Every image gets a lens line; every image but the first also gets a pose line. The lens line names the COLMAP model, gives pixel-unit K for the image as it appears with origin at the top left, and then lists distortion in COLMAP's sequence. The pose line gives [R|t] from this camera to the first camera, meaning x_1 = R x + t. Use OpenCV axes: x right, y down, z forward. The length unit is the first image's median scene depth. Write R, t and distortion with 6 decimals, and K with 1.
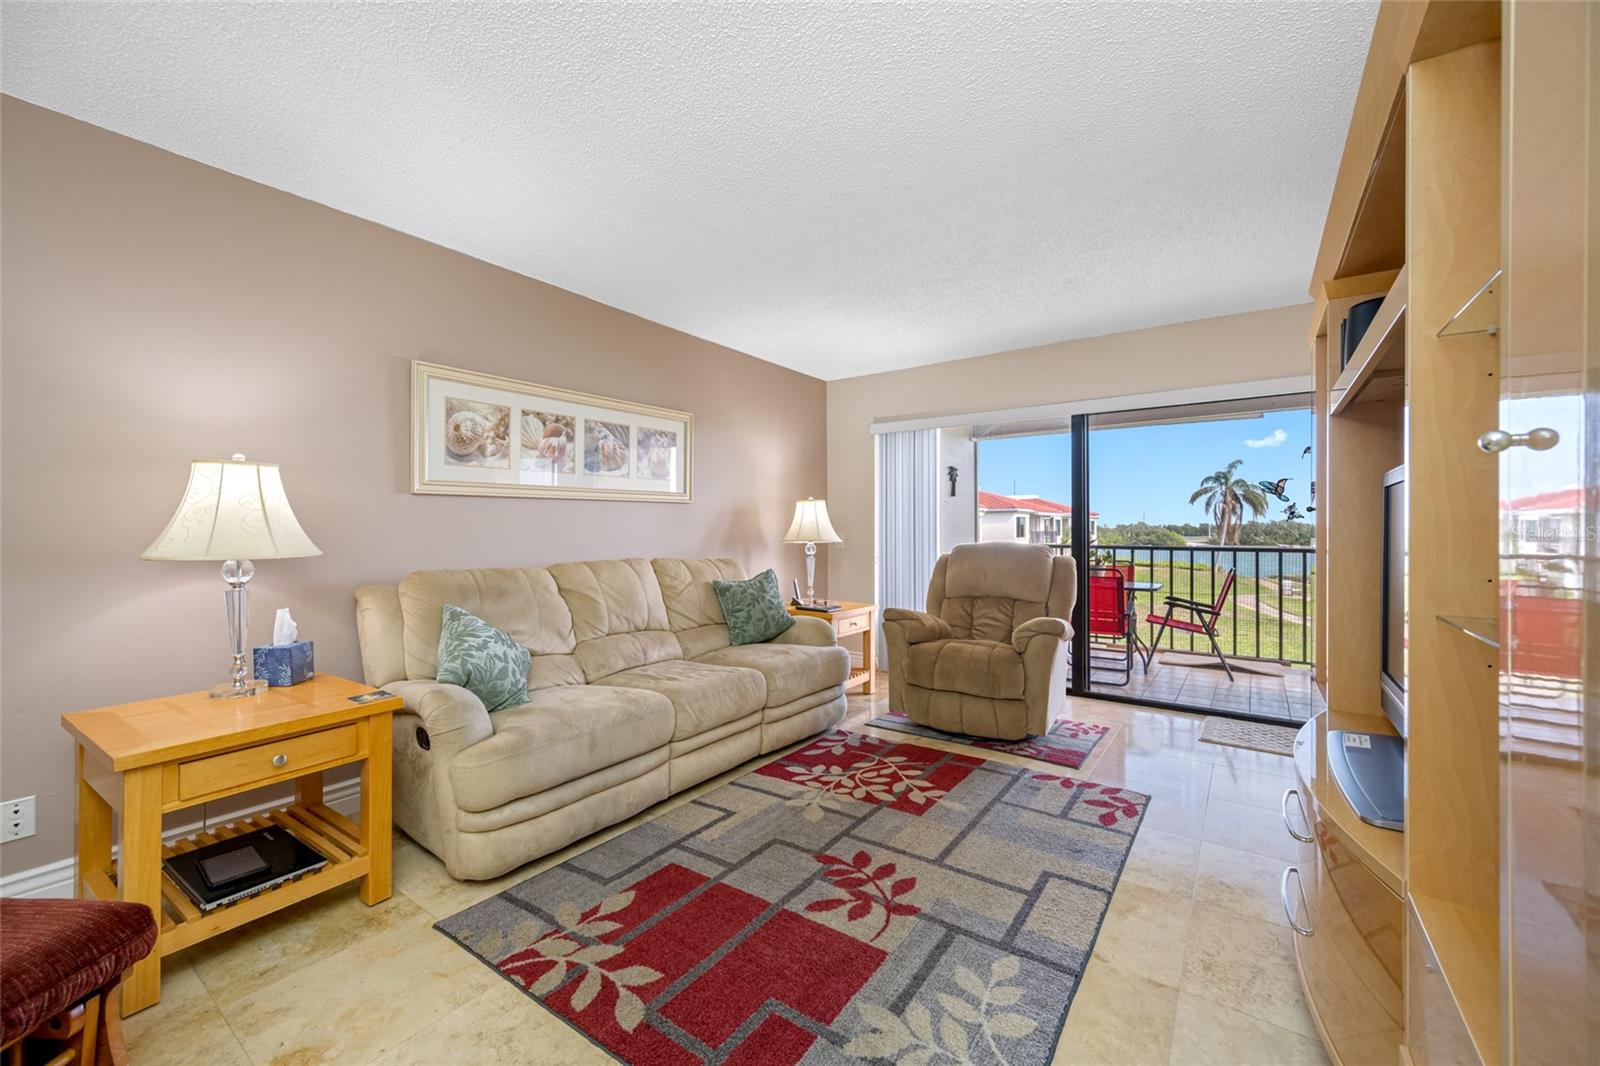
lens RADIAL K [[634.0, 0, 798.1], [0, 634.0, 530.3], [0, 0, 1]] dist [0.000928, -0.000051]
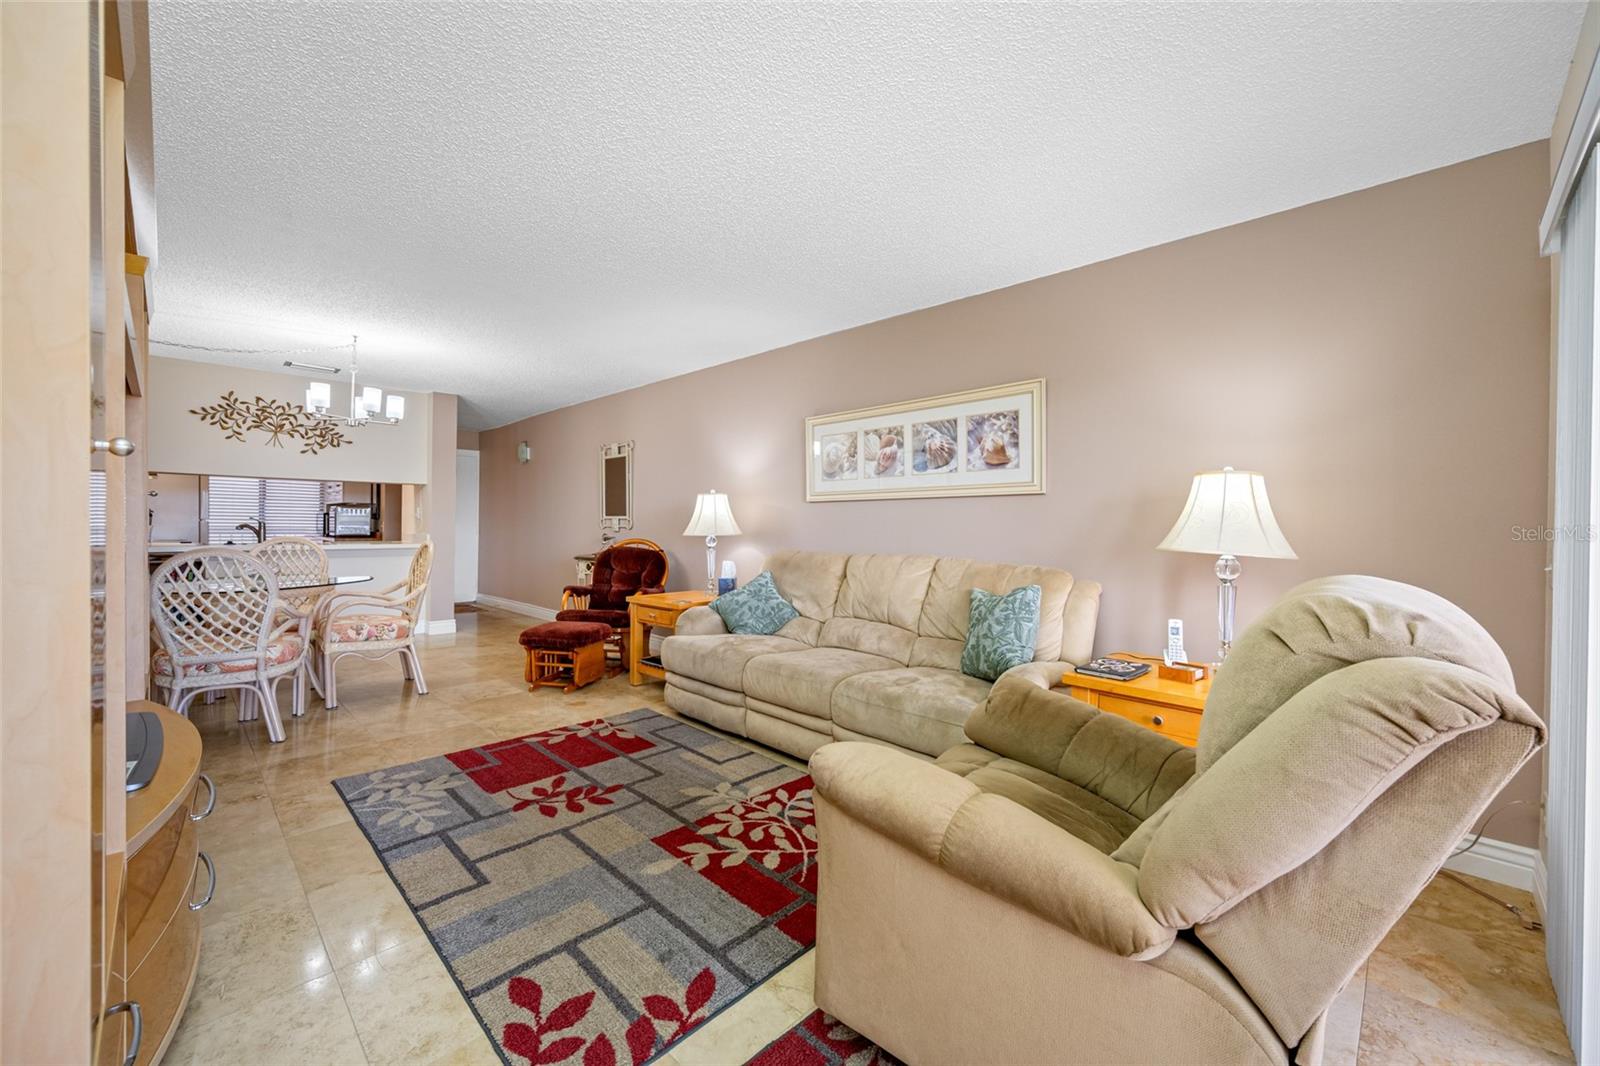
lens RADIAL K [[634.0, 0, 803.1], [0, 634.0, 530.3], [0, 0, 1]] dist [0.000928, -0.000051]
pose [[-0.164607, 0.004966, -0.986347, 1.018647], [-0.016614, 0.999831, 0.007807, 0.001251], [0.986219, 0.017672, -0.164497, 1.322803]]
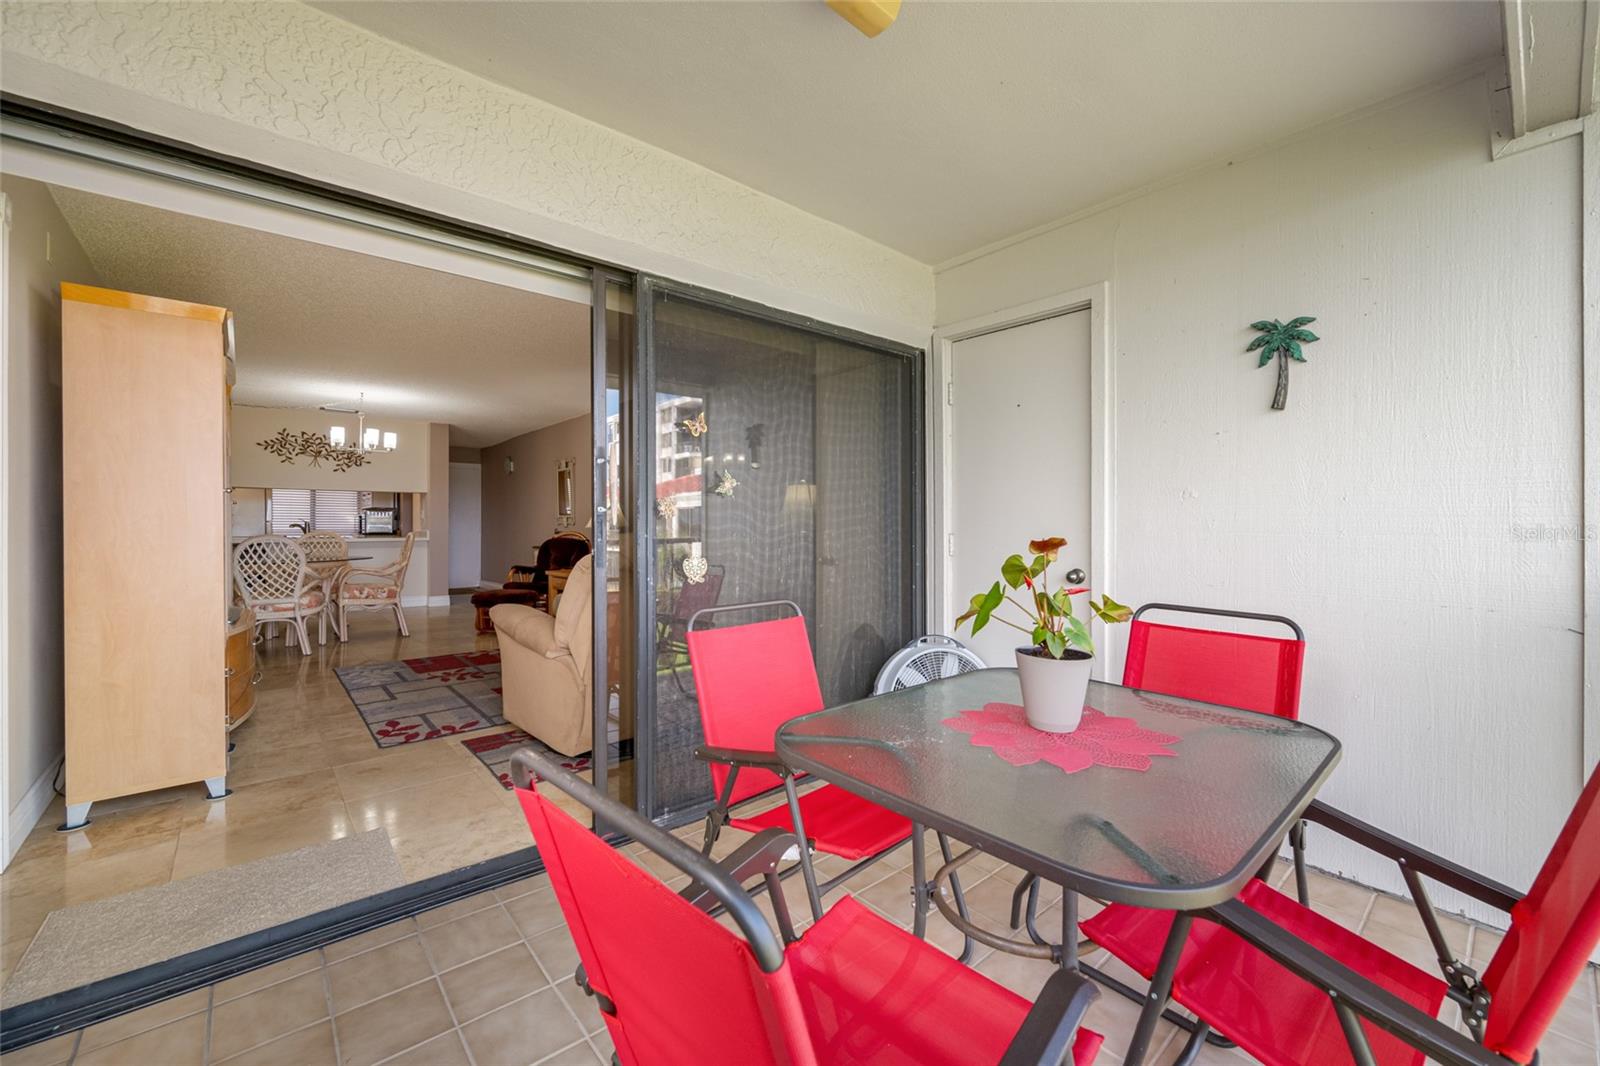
lens RADIAL K [[634.0, 0, 801.1], [0, 634.0, 529.8], [0, 0, 1]] dist [0.000928, -0.000051]
pose [[-0.228515, 0.005486, -0.973525, 1.577598], [-0.007070, 0.999948, 0.007294, 0.019668], [0.973515, 0.008550, -0.228465, 2.113623]]
